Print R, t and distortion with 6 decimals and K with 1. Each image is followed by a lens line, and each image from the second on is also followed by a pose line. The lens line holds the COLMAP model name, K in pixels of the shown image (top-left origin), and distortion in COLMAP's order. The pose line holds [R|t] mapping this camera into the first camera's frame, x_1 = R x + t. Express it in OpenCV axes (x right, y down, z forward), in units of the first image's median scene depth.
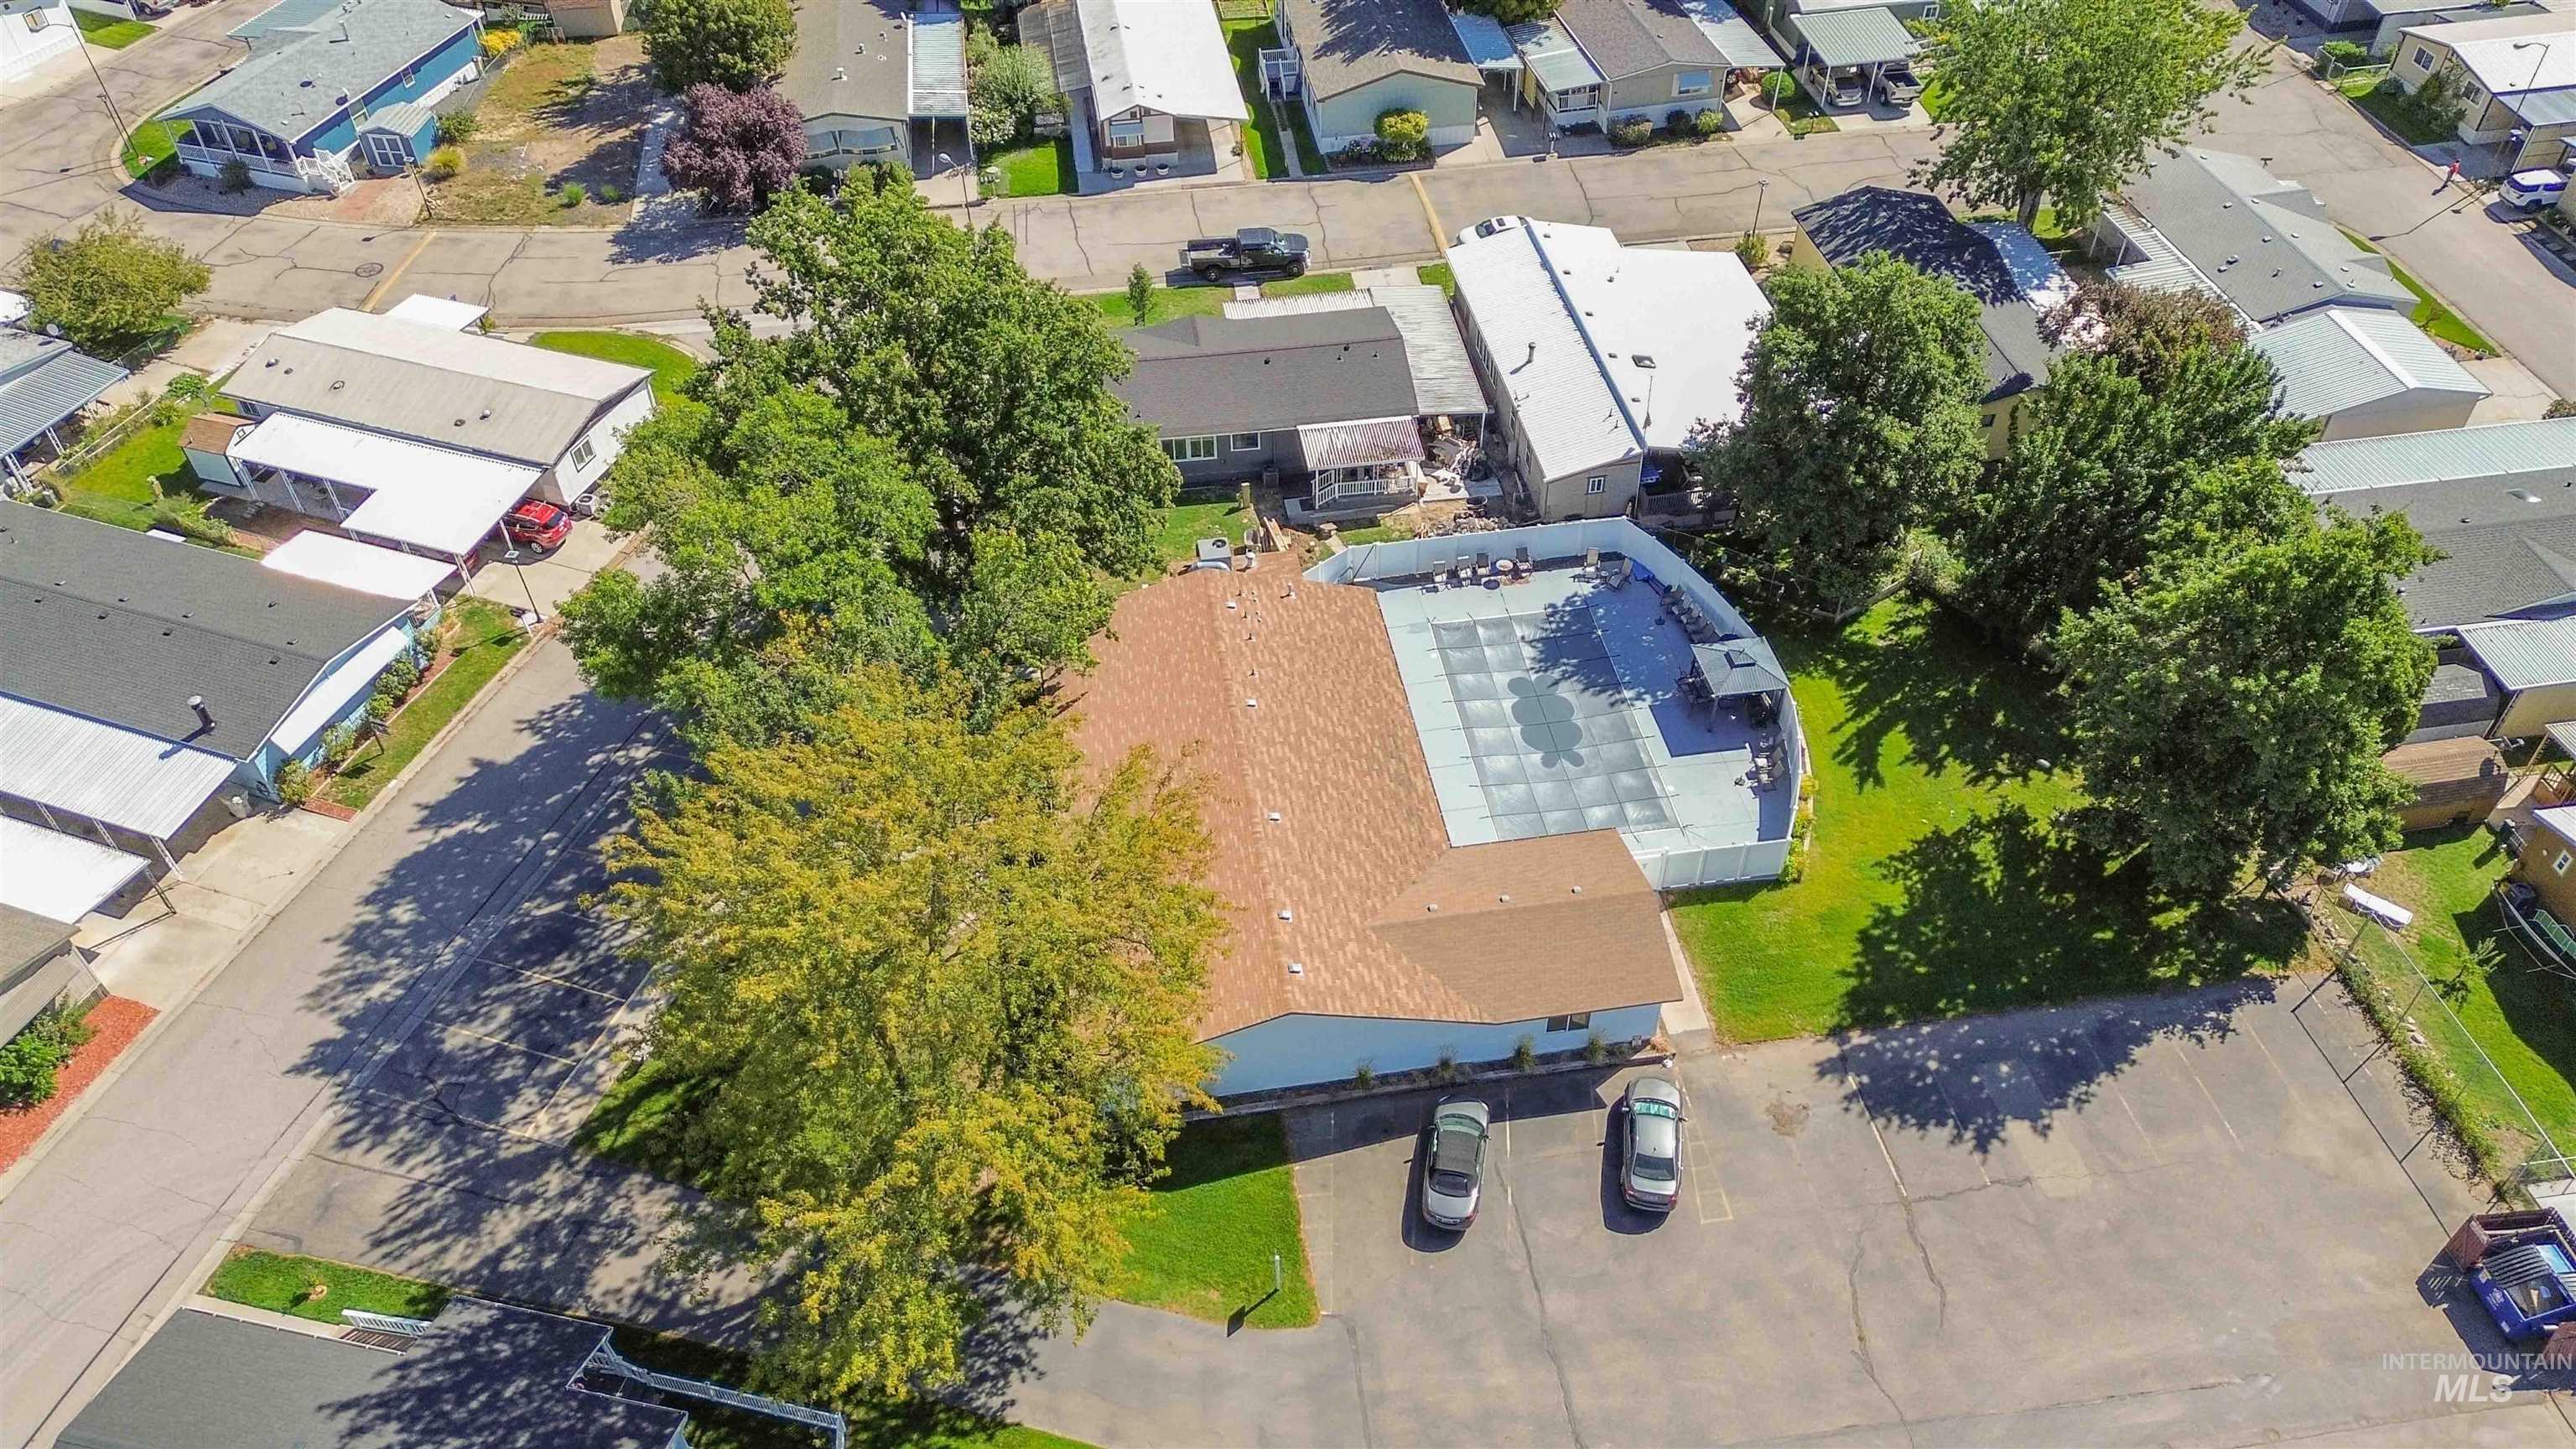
lens RADIAL K [[1819.3, 0, 1294.5], [0, 1819.3, 719.9], [0, 0, 1]] dist [0.074175, -0.071800]
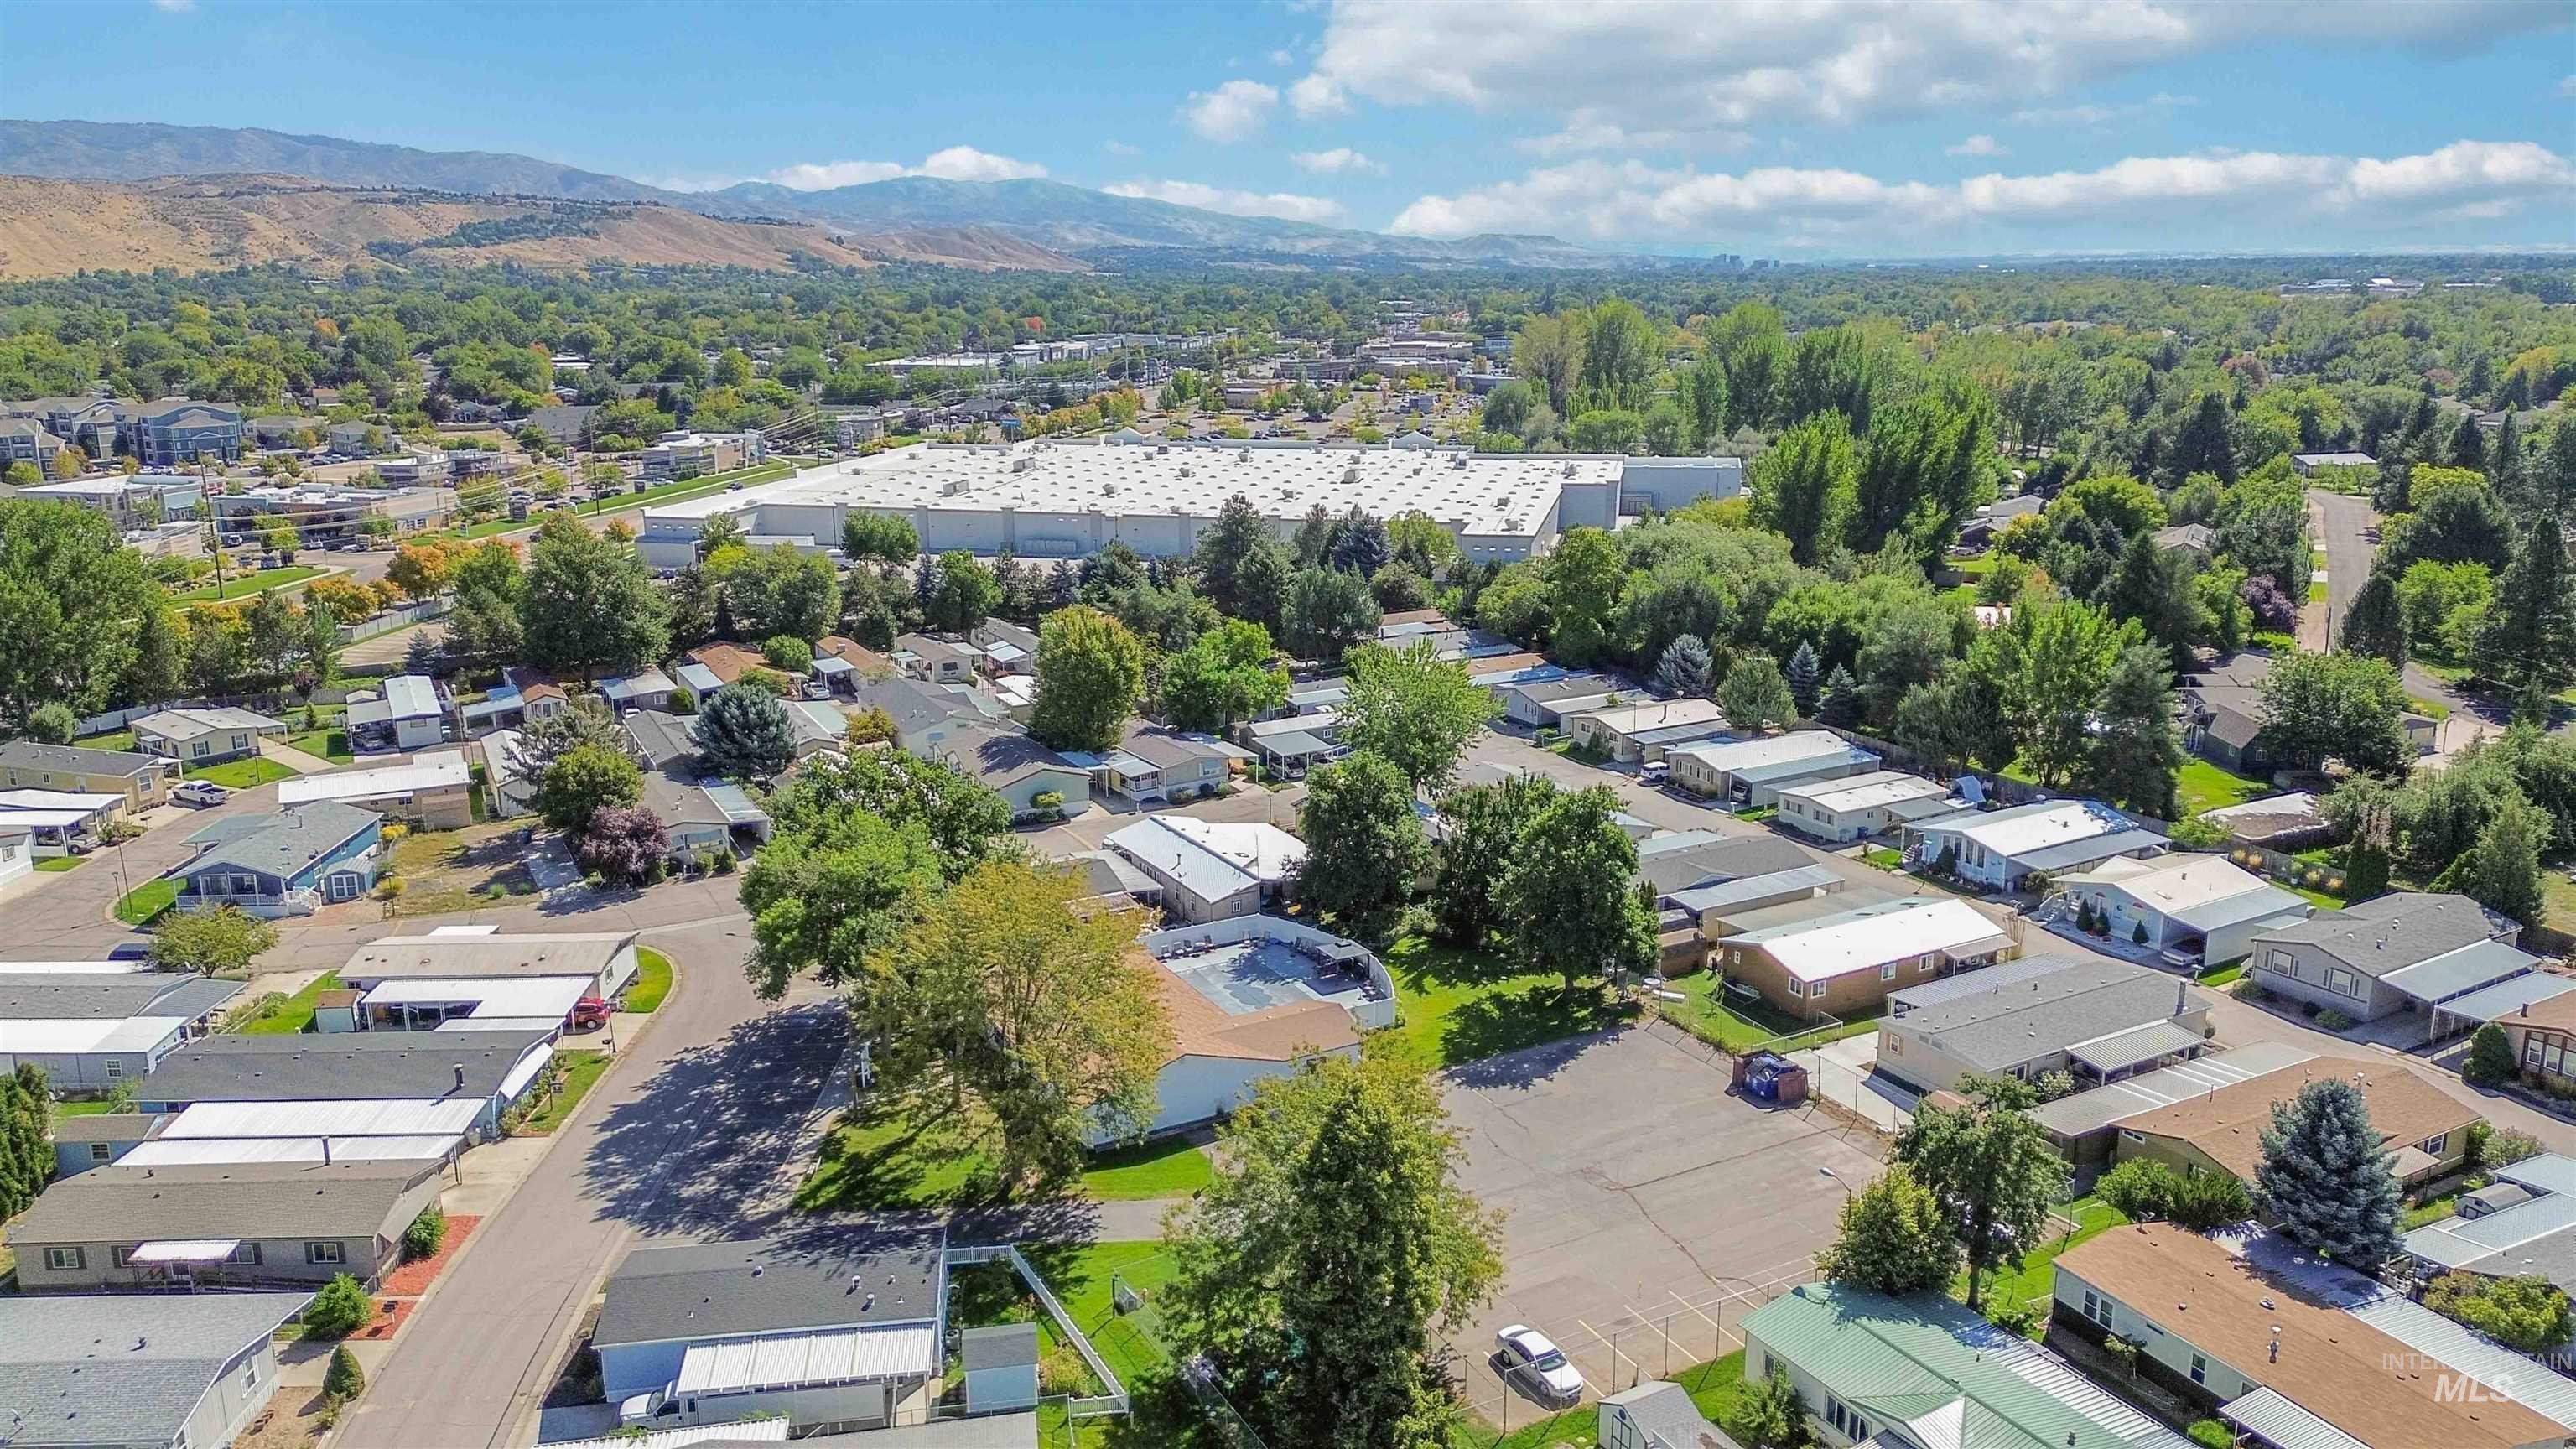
lens RADIAL K [[1819.3, 0, 1294.5], [0, 1819.3, 719.9], [0, 0, 1]] dist [0.074175, -0.071800]
pose [[0.938681, -0.073662, 0.336827, -0.371544], [0.232568, 0.856478, -0.460823, 0.555081], [-0.254539, 0.510901, 0.821091, -0.569816]]
